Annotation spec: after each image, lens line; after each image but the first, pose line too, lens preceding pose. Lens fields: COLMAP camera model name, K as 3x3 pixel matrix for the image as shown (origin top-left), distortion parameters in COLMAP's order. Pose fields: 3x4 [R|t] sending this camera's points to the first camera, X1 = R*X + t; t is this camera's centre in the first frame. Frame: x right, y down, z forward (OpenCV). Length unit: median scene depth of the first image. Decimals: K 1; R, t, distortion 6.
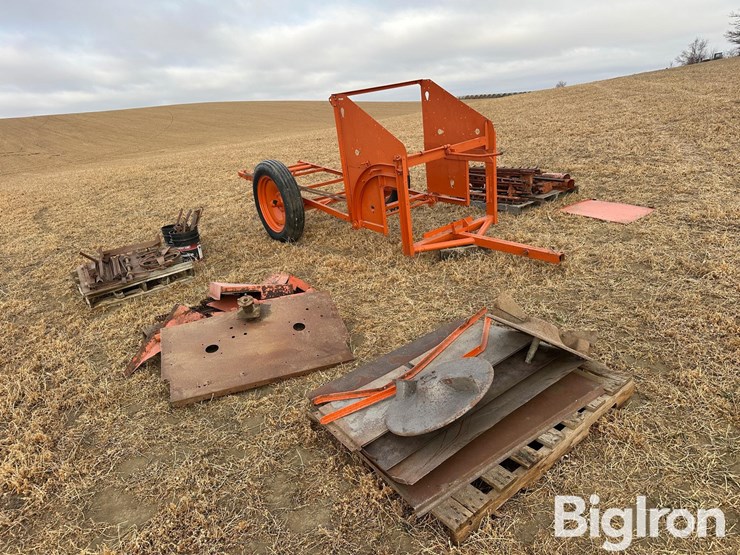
lens RADIAL K [[511.3, 0, 372.5], [0, 511.3, 281.2], [0, 0, 1]] dist [0.076037, -0.092119]
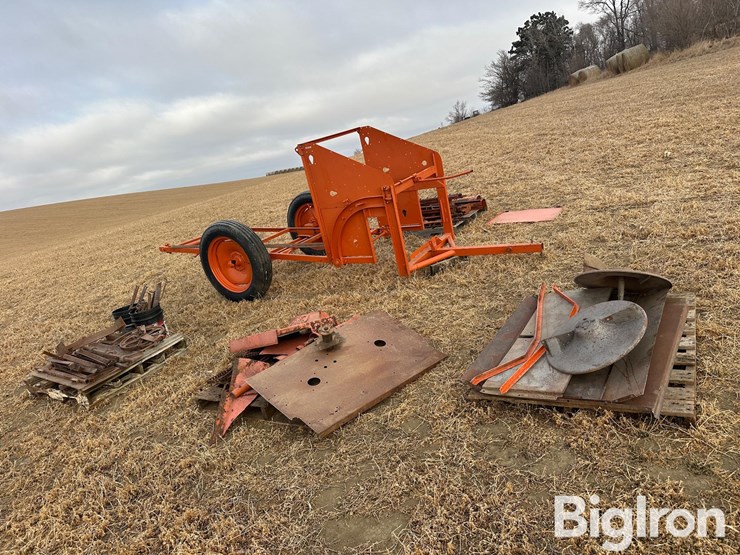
lens RADIAL K [[514.4, 0, 370.0], [0, 514.4, 277.5], [0, 0, 1]] dist [0.146911, -0.226234]
pose [[0.921724, -0.189378, 0.338469, -0.348754], [0.237208, 0.965697, -0.105647, 0.047223], [-0.306852, 0.177665, 0.935028, 0.009012]]
